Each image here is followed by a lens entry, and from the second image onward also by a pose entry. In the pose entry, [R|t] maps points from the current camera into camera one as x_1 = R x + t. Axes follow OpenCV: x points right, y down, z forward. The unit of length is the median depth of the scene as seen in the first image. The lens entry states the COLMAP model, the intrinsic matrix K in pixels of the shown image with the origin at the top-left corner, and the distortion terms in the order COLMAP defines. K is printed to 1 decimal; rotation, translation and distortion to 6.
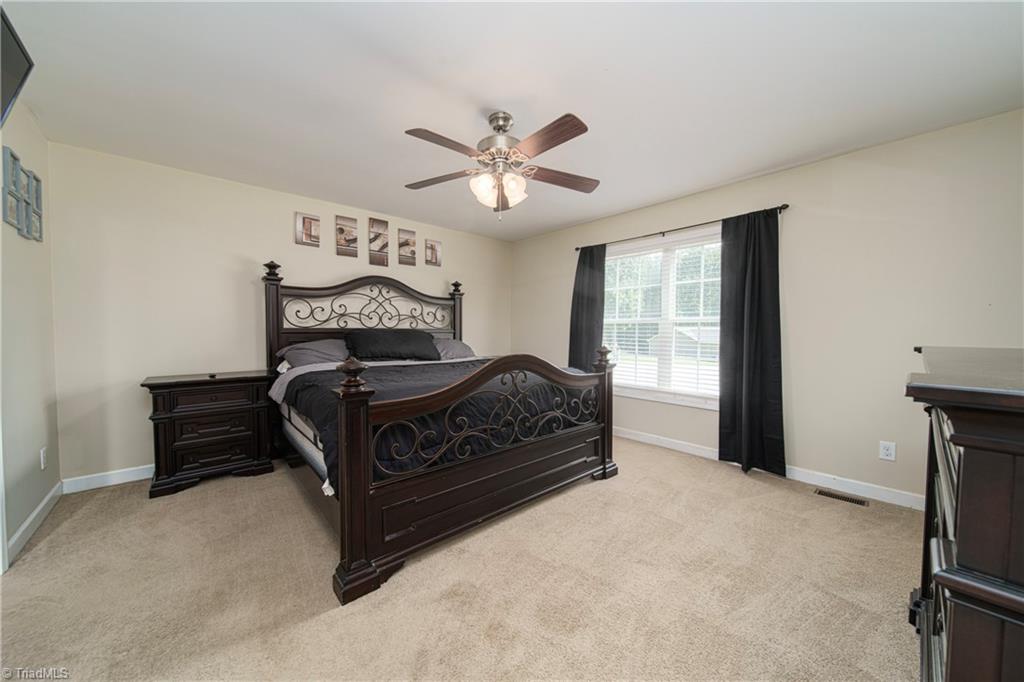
lens RADIAL K [[363.3, 0, 501.7], [0, 363.3, 345.5], [0, 0, 1]] dist [0.000137, 0.000060]
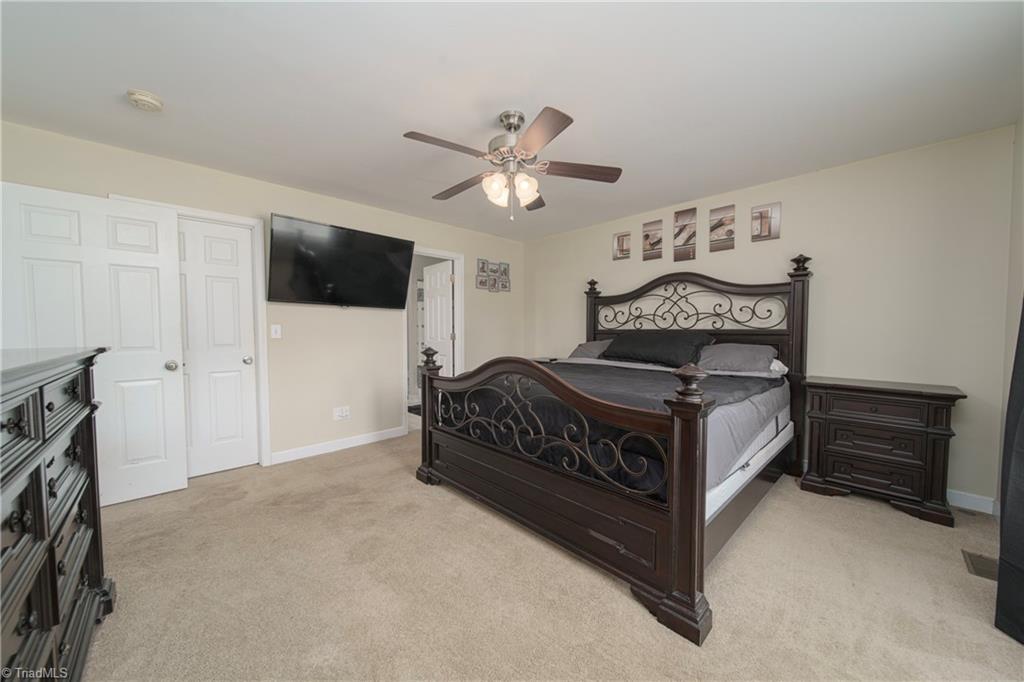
lens RADIAL K [[363.3, 0, 502.1], [0, 363.3, 330.2], [0, 0, 1]] dist [0.000137, 0.000060]
pose [[0.028712, -0.004036, -0.999580, 0.569812], [-0.042756, 0.999072, -0.005263, -0.021906], [0.998673, 0.042889, 0.028512, 0.539733]]
